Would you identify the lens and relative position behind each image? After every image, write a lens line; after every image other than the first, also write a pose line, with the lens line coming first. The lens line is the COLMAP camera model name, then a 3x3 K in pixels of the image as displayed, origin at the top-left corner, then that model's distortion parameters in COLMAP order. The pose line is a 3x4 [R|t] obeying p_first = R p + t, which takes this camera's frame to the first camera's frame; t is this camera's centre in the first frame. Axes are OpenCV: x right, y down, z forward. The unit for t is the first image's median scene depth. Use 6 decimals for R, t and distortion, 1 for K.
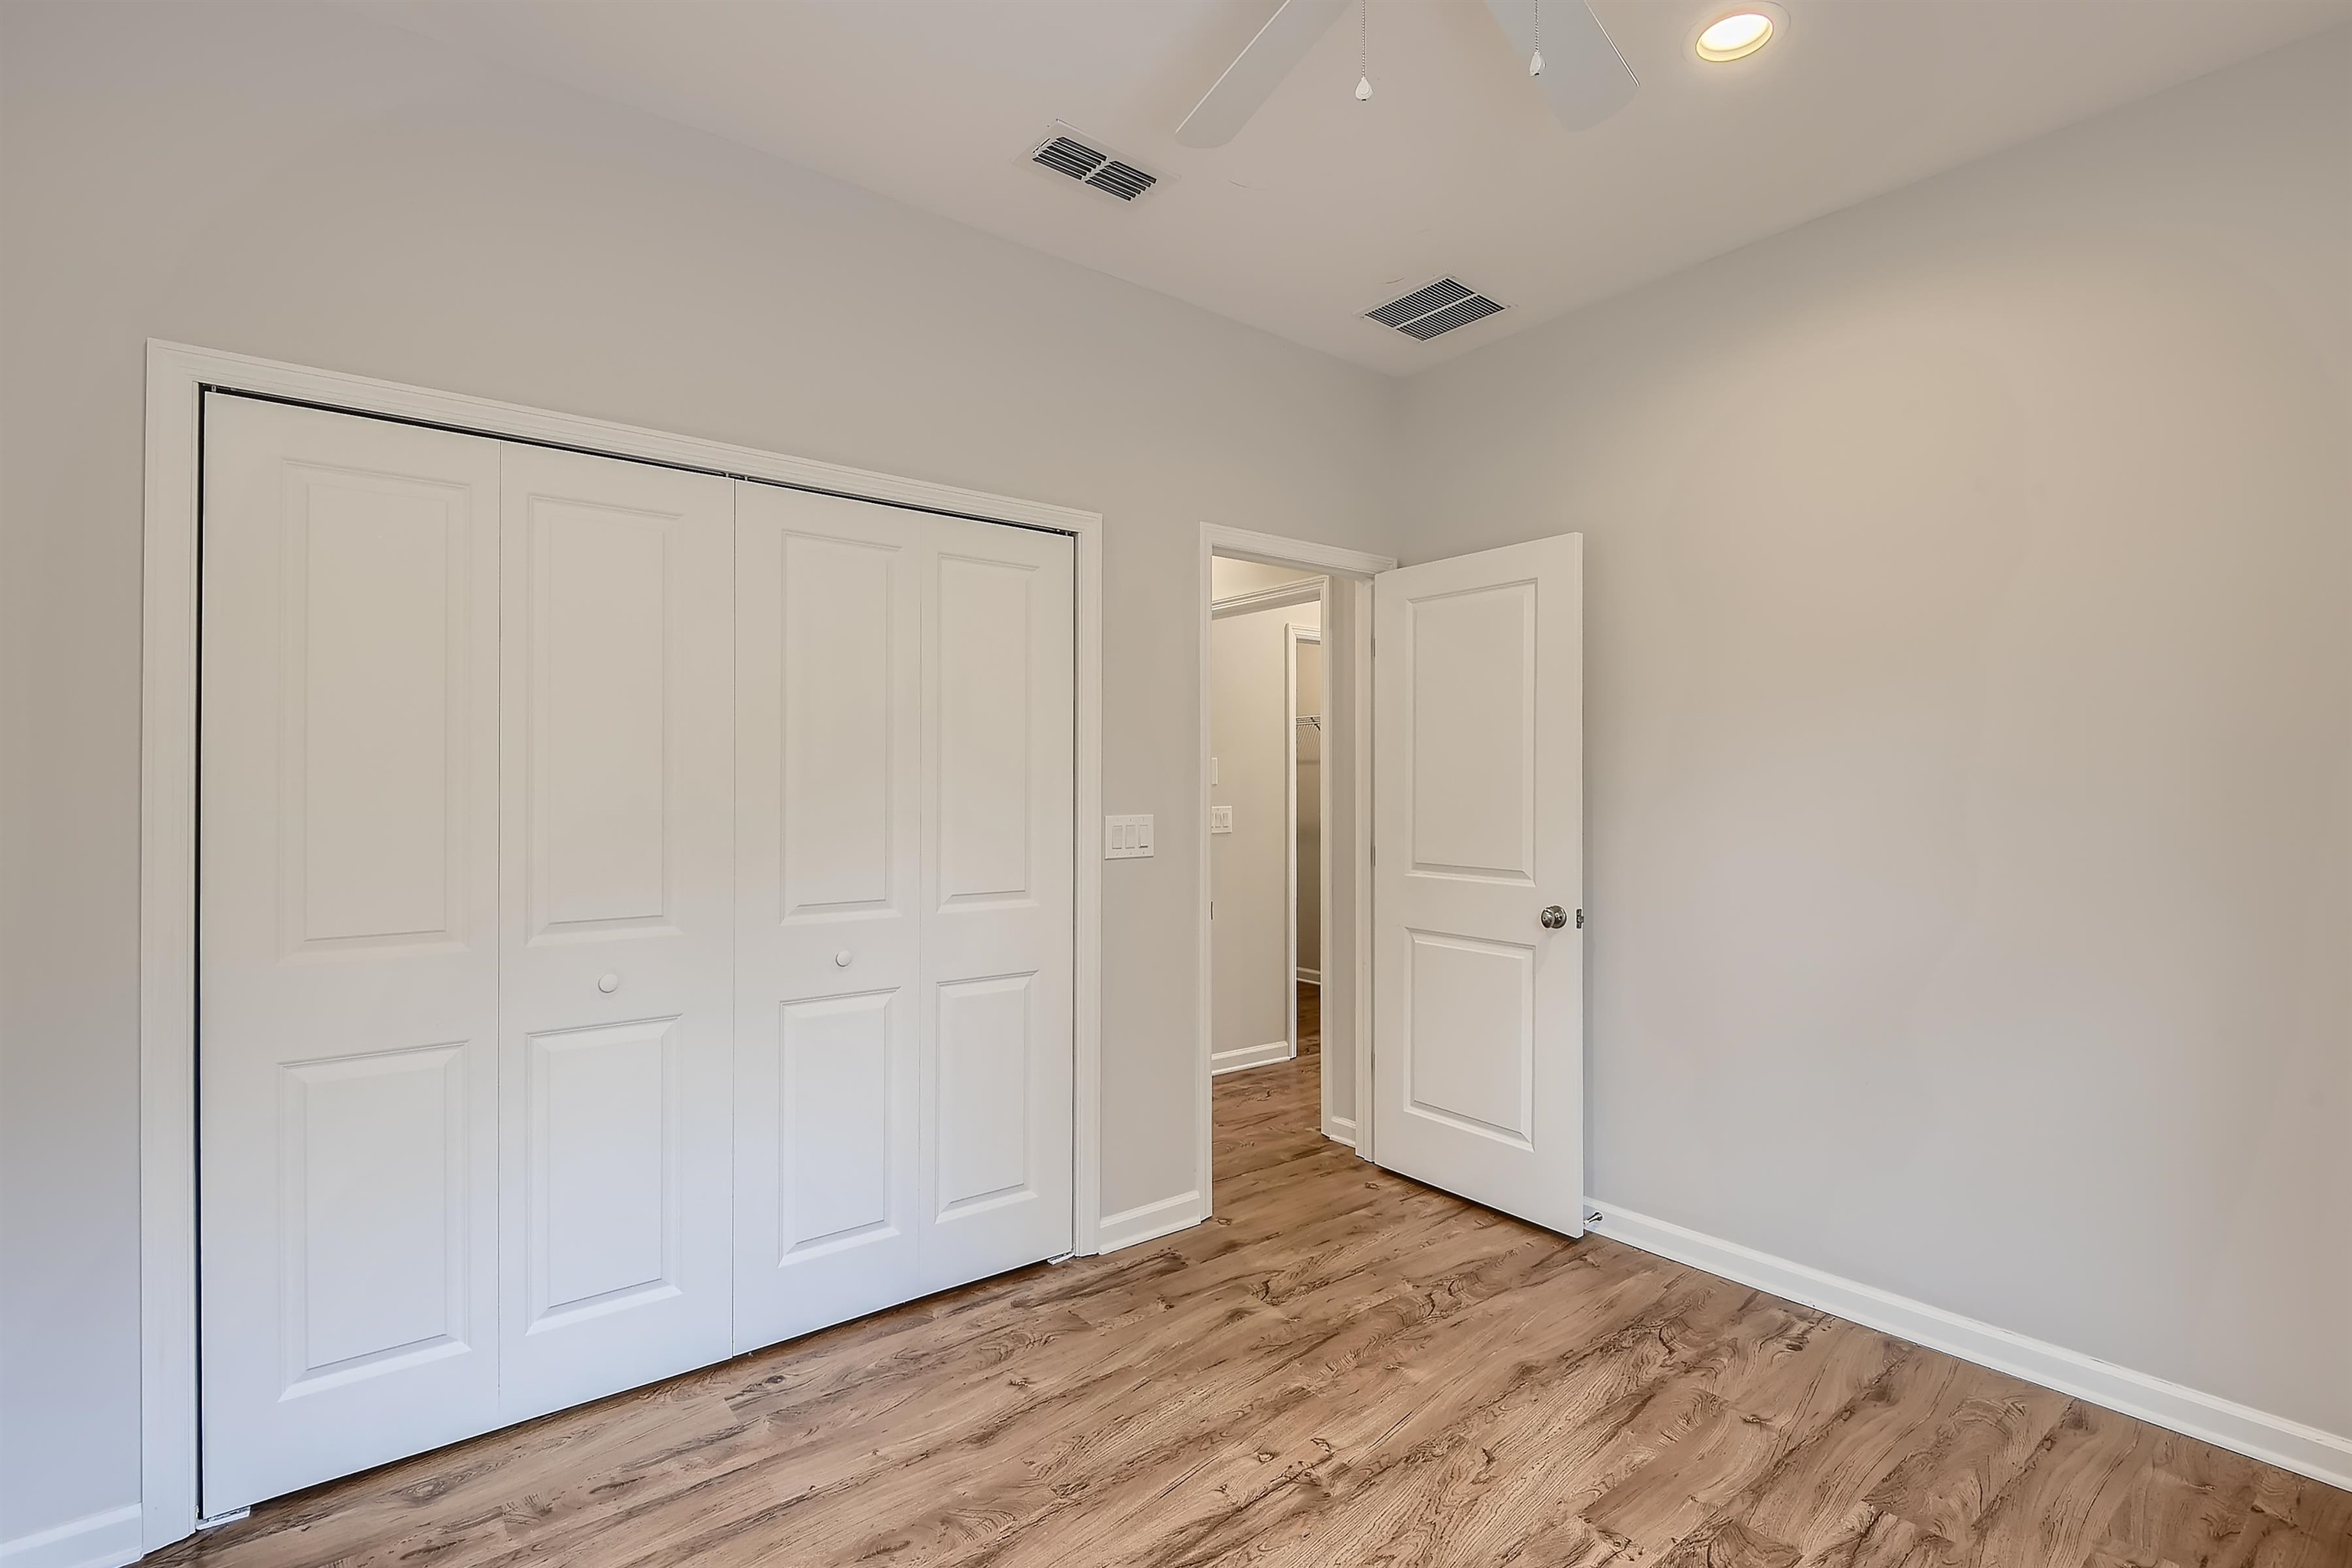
lens RADIAL K [[1073.2, 0, 1177.2], [0, 1073.2, 774.3], [0, 0, 1]] dist [-0.003889, -0.002971]
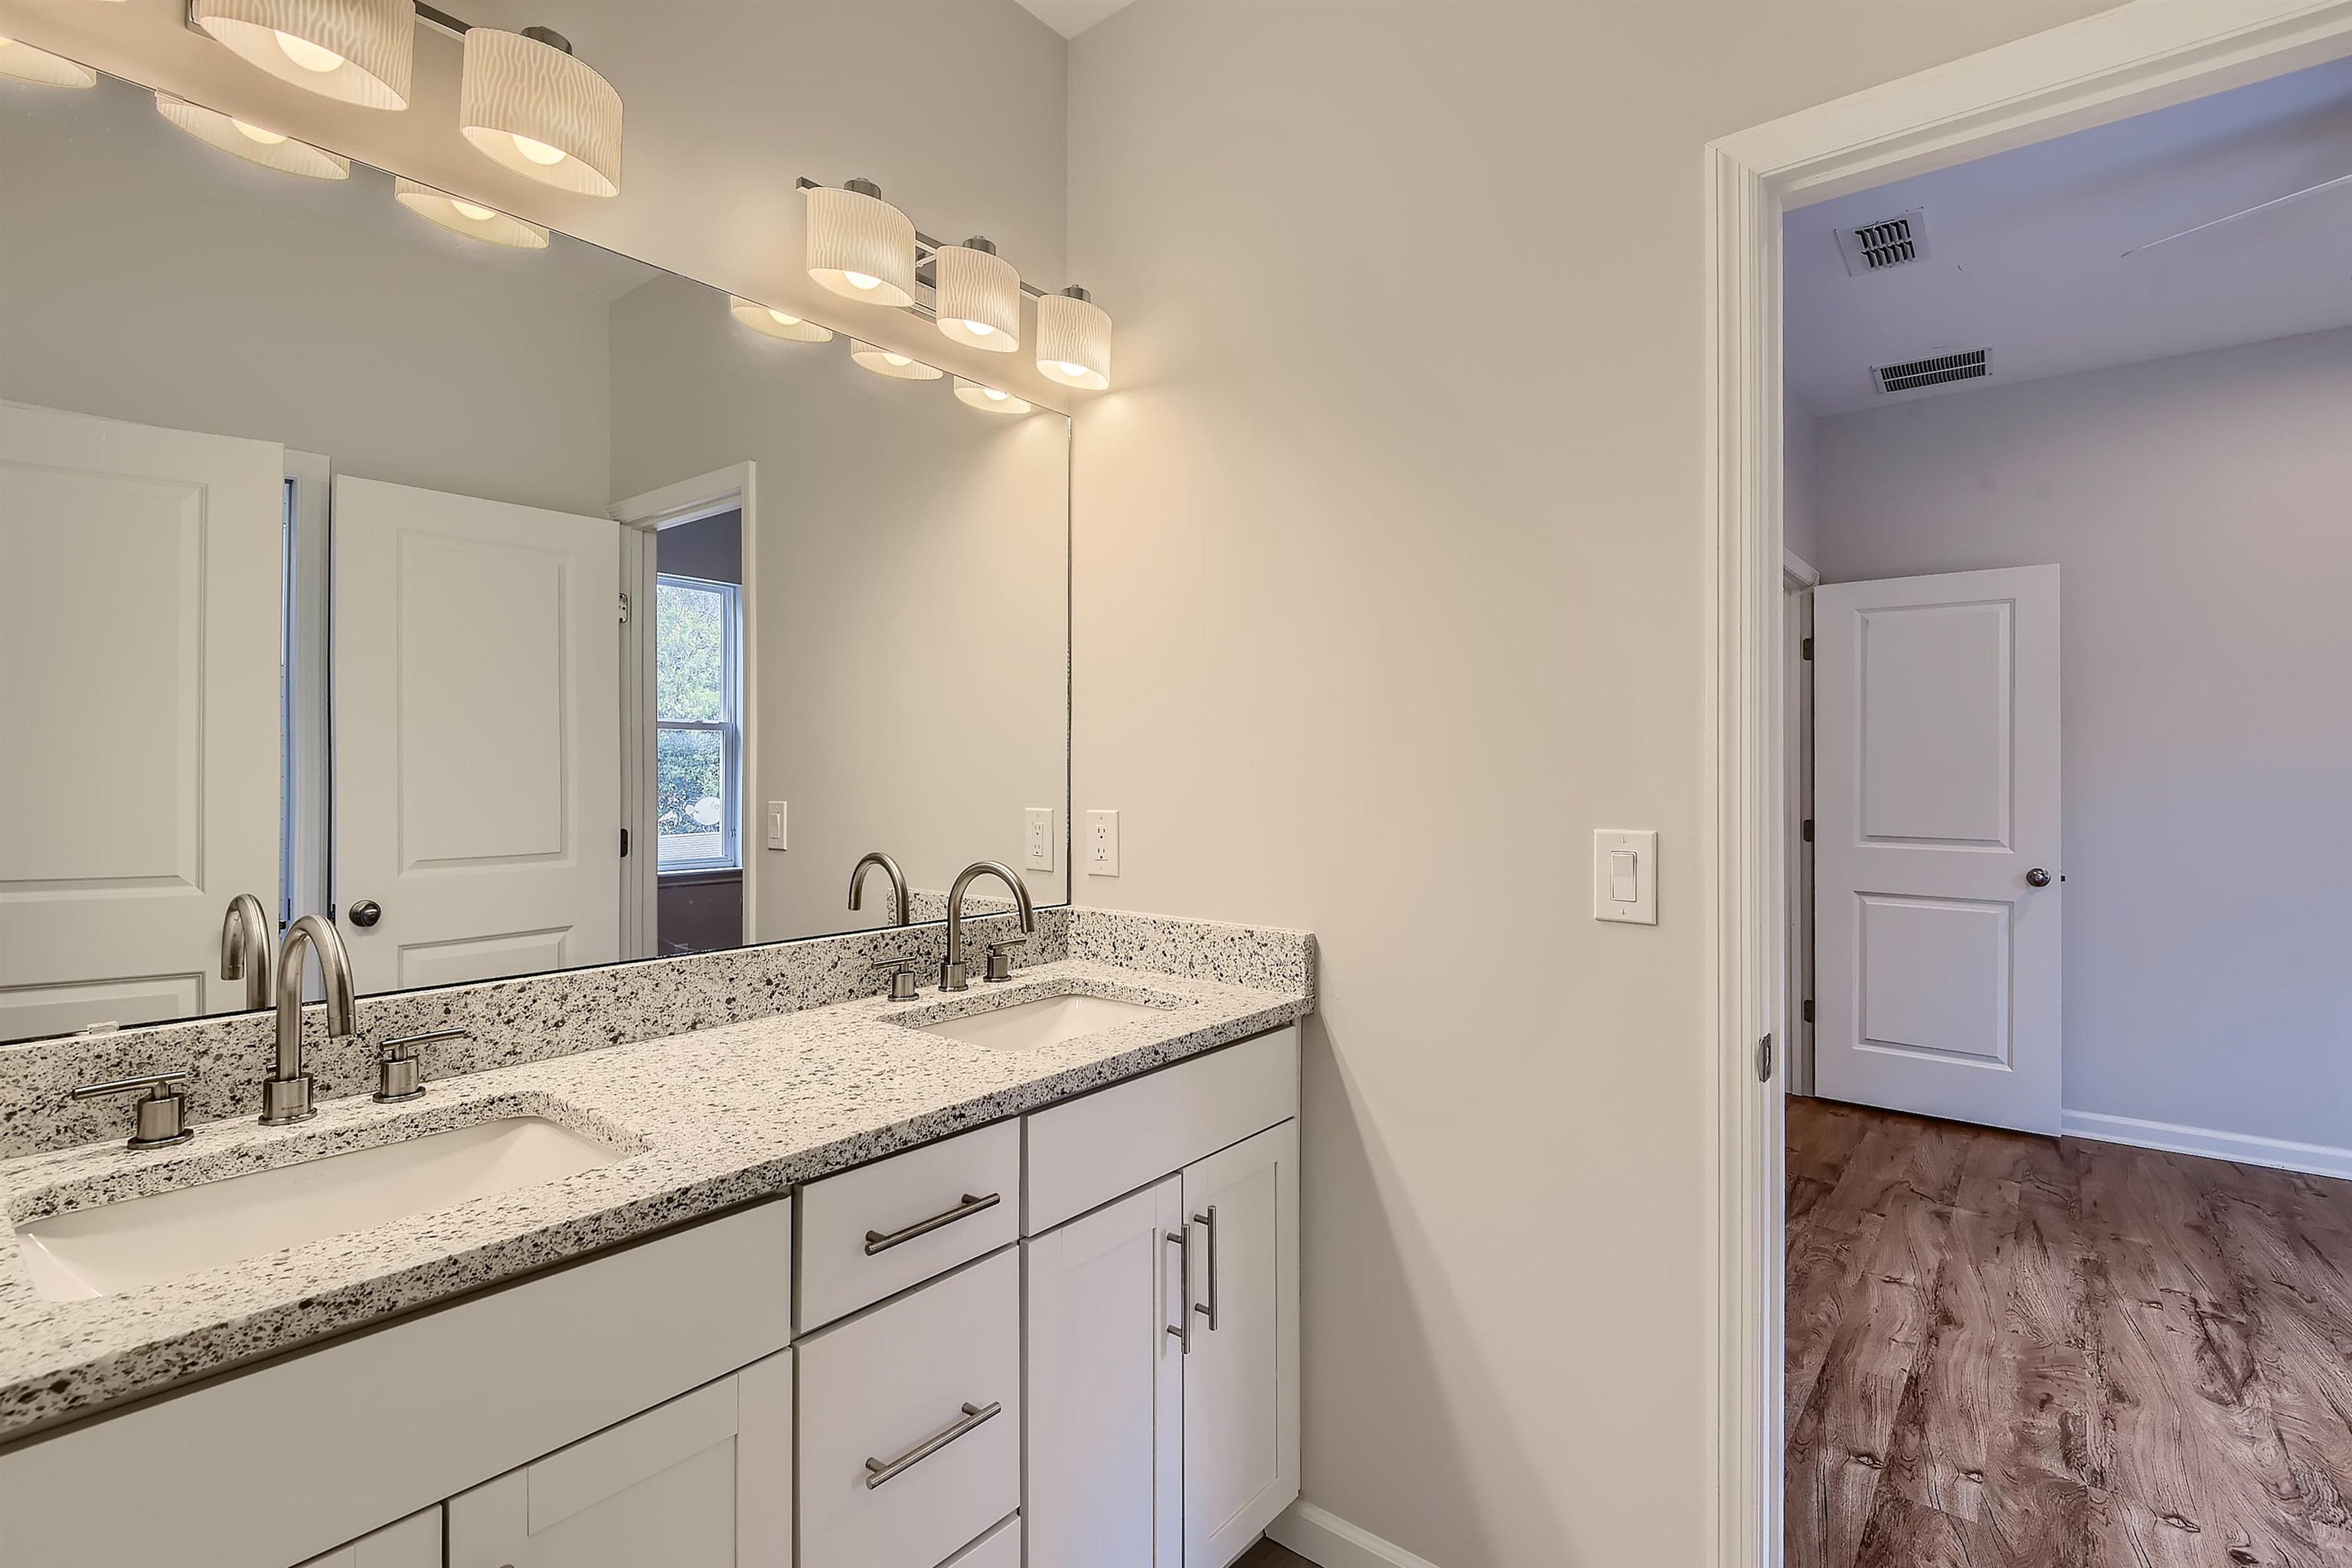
lens RADIAL K [[1073.2, 0, 1174.4], [0, 1073.2, 762.2], [0, 0, 1]] dist [-0.003889, -0.002971]
pose [[0.977556, -0.002327, 0.210661, -0.769234], [0.002714, 0.999995, -0.001550, 0.001414], [-0.210657, 0.002087, 0.977558, 0.014934]]
